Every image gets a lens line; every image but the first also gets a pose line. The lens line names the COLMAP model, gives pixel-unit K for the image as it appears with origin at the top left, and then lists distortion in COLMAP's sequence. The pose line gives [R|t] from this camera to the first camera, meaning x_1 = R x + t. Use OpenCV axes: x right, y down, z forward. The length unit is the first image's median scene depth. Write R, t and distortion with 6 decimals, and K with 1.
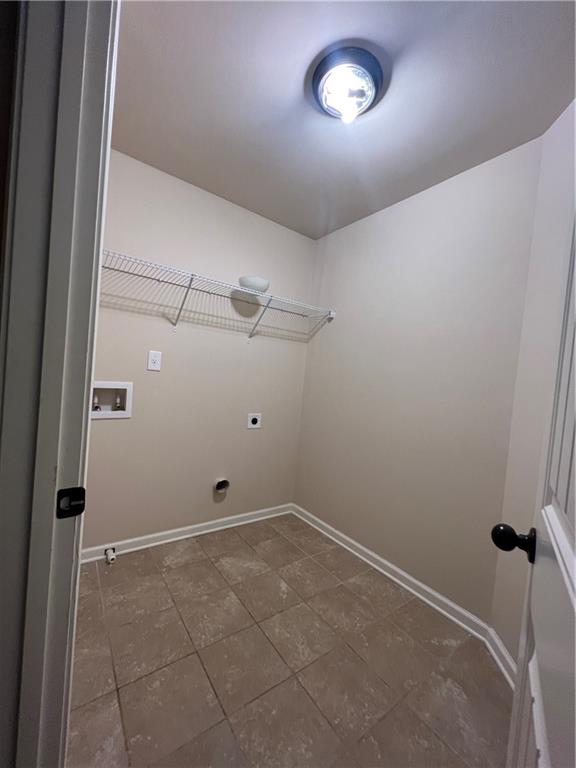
lens RADIAL K [[308.1, 0, 288.0], [0, 308.1, 384.0], [0, 0, 1]] dist [-0.000774, -0.000108]
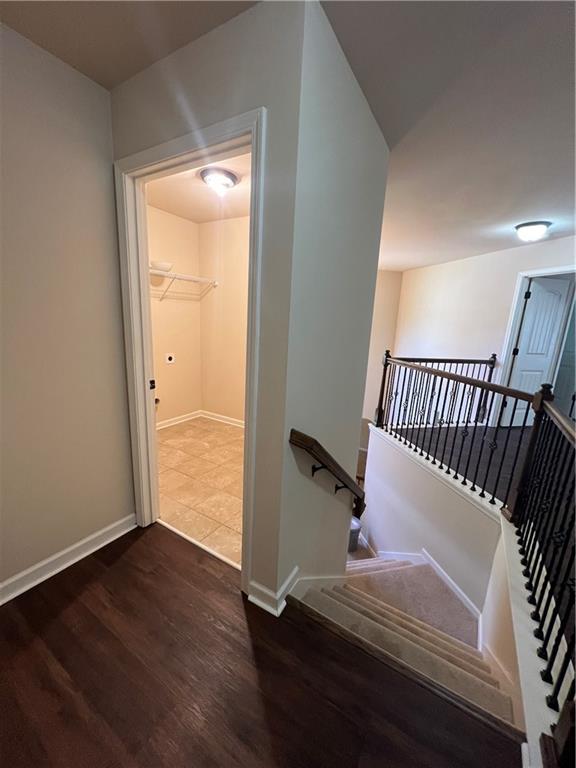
lens RADIAL K [[306.1, 0, 286.6], [0, 306.1, 386.3], [0, 0, 1]] dist [0.000449, 0.000083]
pose [[0.927759, -0.123123, 0.352283, -0.134872], [0.041810, 0.972356, 0.229728, -0.070635], [-0.370830, -0.198403, 0.907260, -0.618387]]
